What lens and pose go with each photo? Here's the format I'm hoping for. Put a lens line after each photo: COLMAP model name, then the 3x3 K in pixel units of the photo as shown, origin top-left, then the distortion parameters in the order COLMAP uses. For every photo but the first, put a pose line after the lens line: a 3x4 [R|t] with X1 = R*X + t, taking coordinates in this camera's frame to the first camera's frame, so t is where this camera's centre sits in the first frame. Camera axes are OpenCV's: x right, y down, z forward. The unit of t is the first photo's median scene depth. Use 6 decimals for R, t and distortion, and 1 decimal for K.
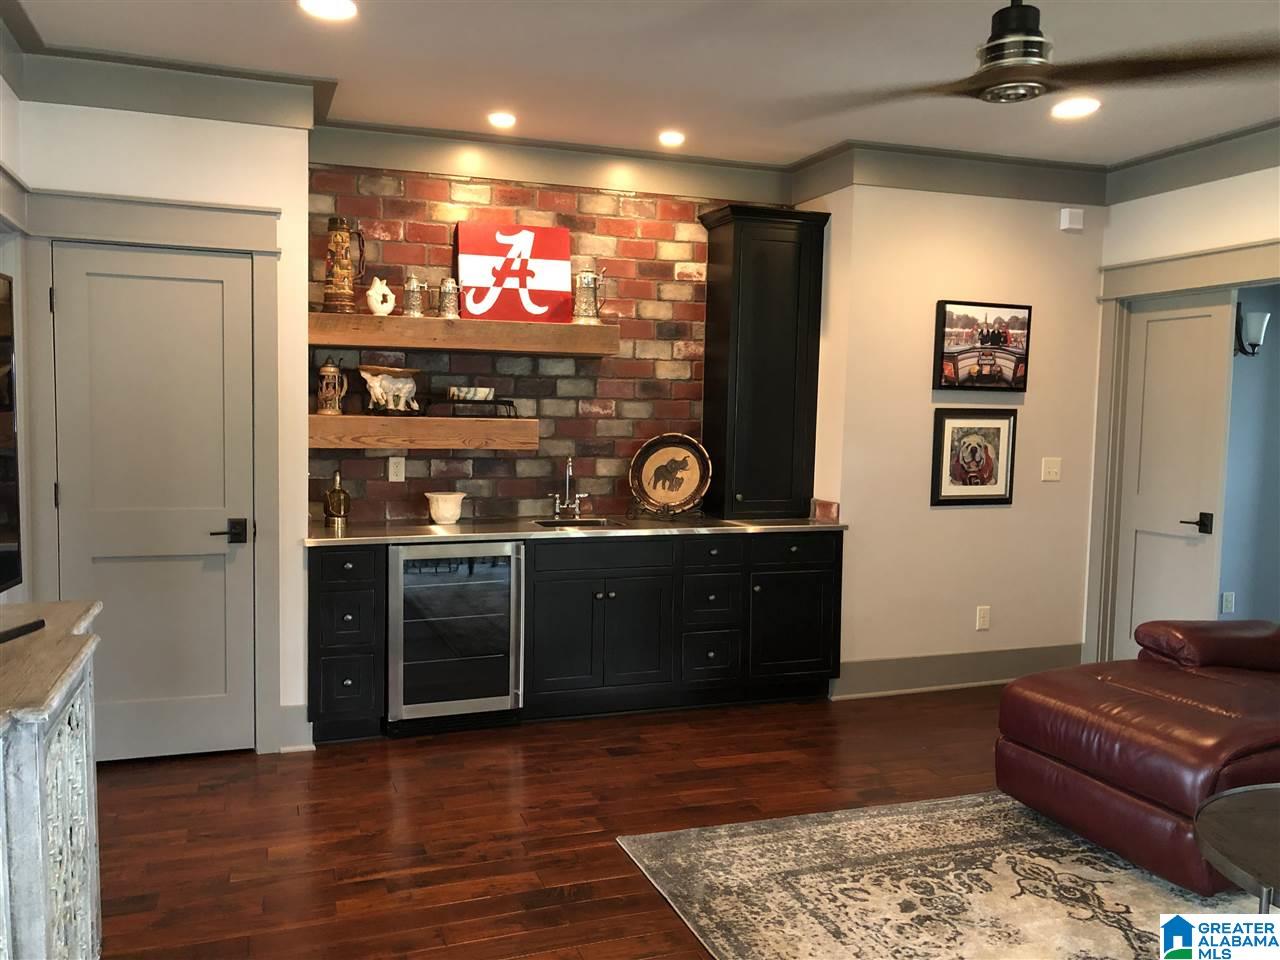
lens RADIAL K [[1053.8, 0, 635.8], [0, 1053.8, 486.1], [0, 0, 1]] dist [0.050541, -0.064997]
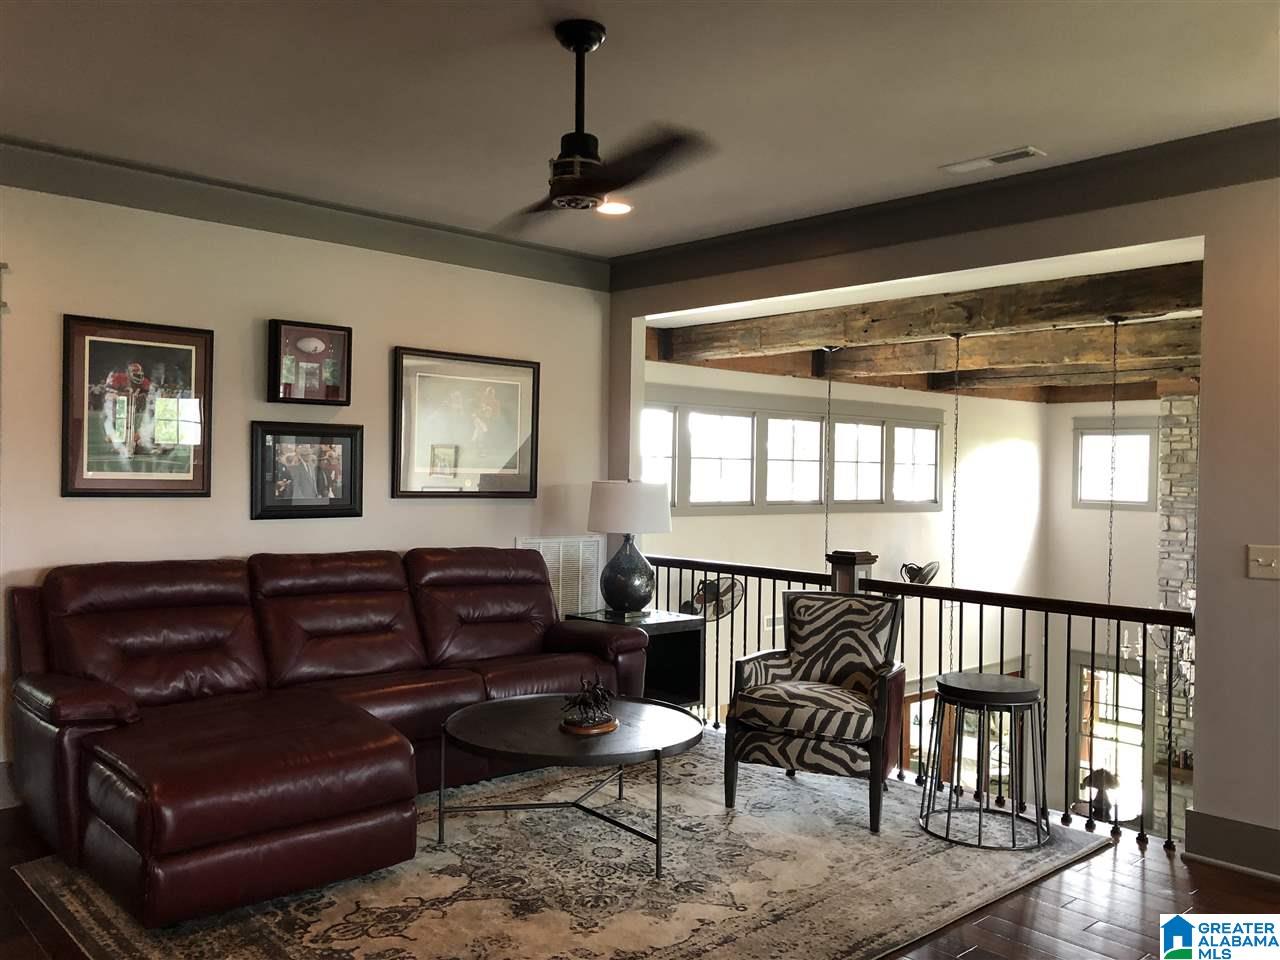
lens RADIAL K [[1053.8, 0, 642.6], [0, 1053.8, 482.4], [0, 0, 1]] dist [0.050541, -0.064997]
pose [[-0.385048, -0.032141, 0.922337, -0.546554], [0.040886, 0.997818, 0.051840, -0.078242], [-0.921991, 0.057672, -0.382893, 0.971135]]
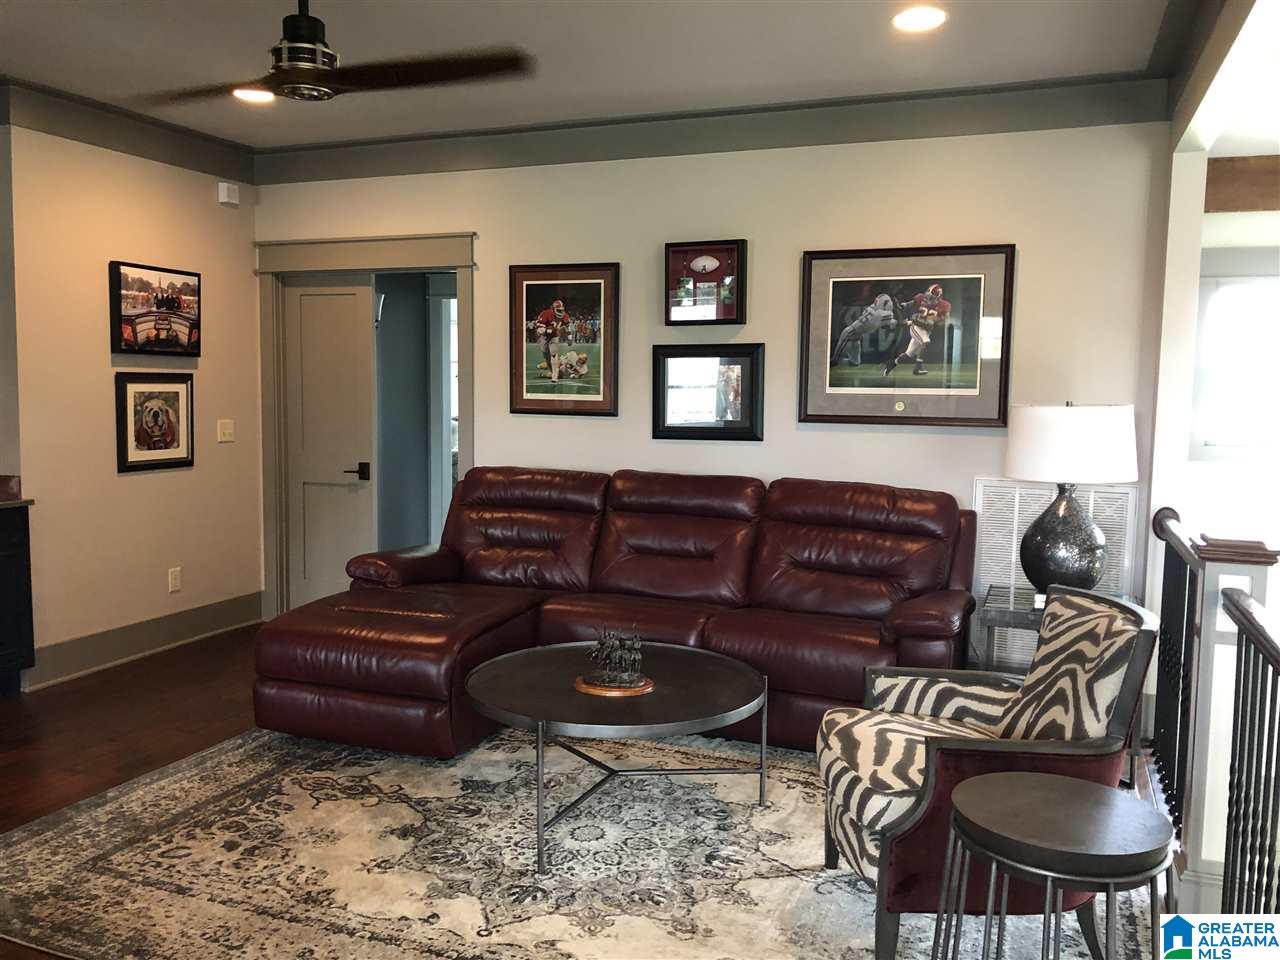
lens RADIAL K [[1053.8, 0, 621.0], [0, 1053.8, 489.8], [0, 0, 1]] dist [0.050541, -0.064997]
pose [[0.667104, -0.080621, 0.740589, -0.197300], [0.052045, 0.996742, 0.061625, -0.002960], [-0.743144, -0.002567, 0.669126, 0.001393]]
